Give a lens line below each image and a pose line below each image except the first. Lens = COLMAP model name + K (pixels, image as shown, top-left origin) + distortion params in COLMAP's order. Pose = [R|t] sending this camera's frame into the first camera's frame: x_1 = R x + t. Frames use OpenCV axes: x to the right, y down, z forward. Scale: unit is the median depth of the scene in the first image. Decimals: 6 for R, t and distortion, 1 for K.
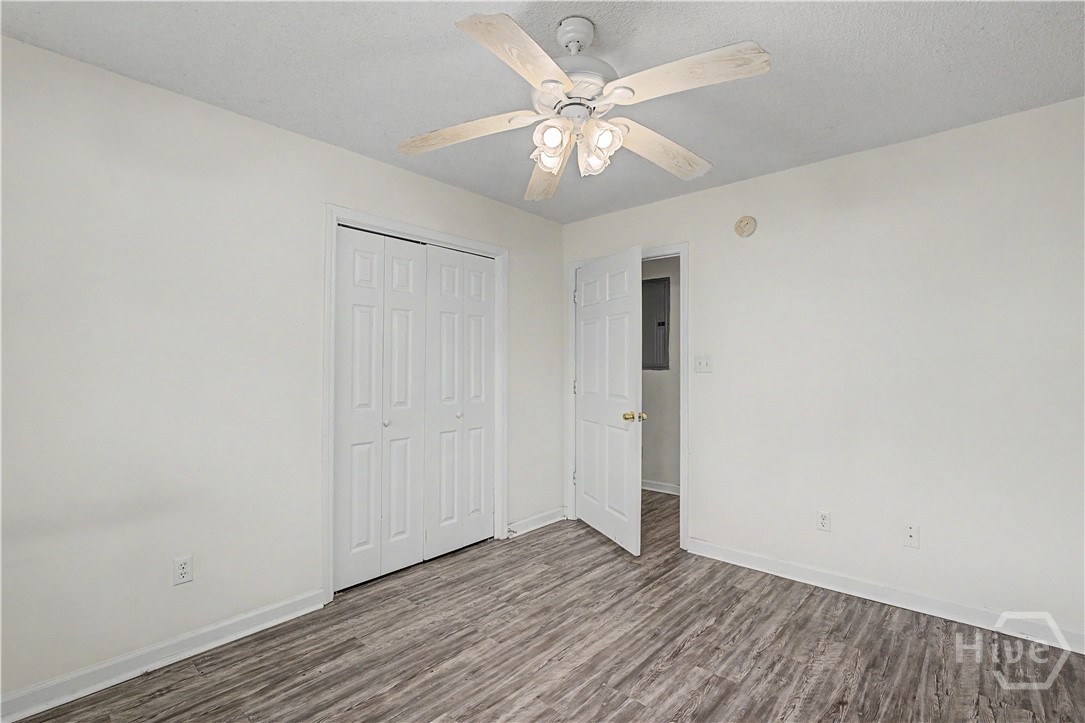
lens RADIAL K [[487.8, 0, 539.1], [0, 487.8, 361.9], [0, 0, 1]] dist [-0.009768, 0.001777]
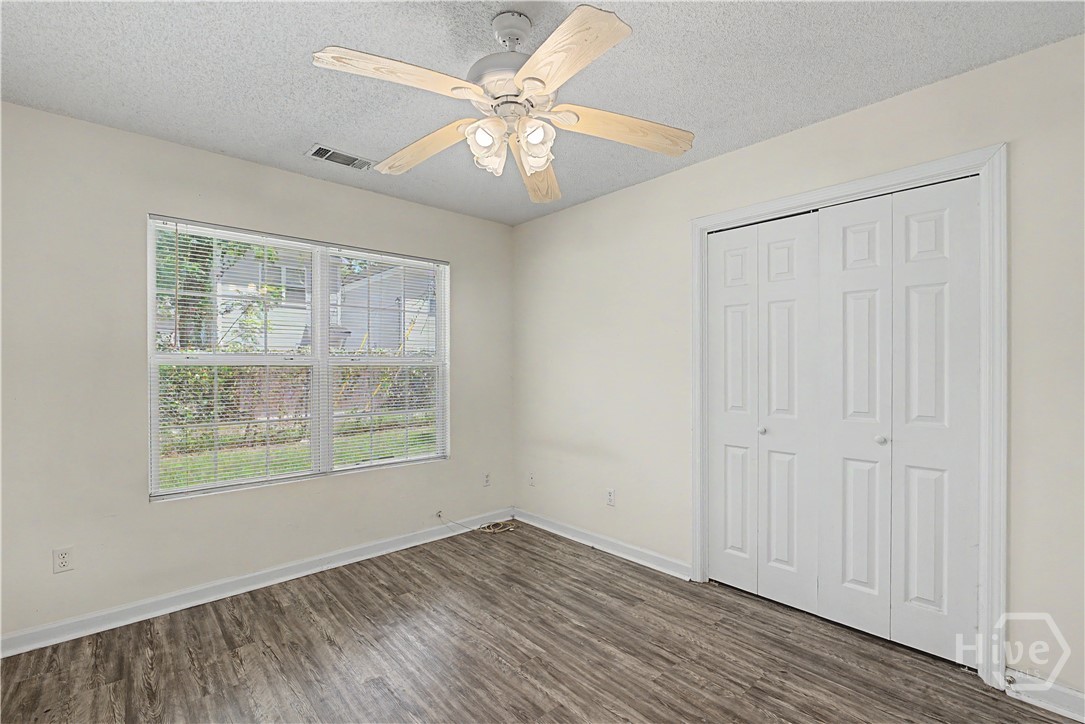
lens RADIAL K [[487.8, 0, 535.8], [0, 487.8, 363.8], [0, 0, 1]] dist [-0.009768, 0.001777]
pose [[-0.114872, -0.004610, -0.993370, 0.805089], [0.017351, 0.999827, -0.006646, 0.001861], [0.993229, -0.017999, -0.114772, 0.875993]]
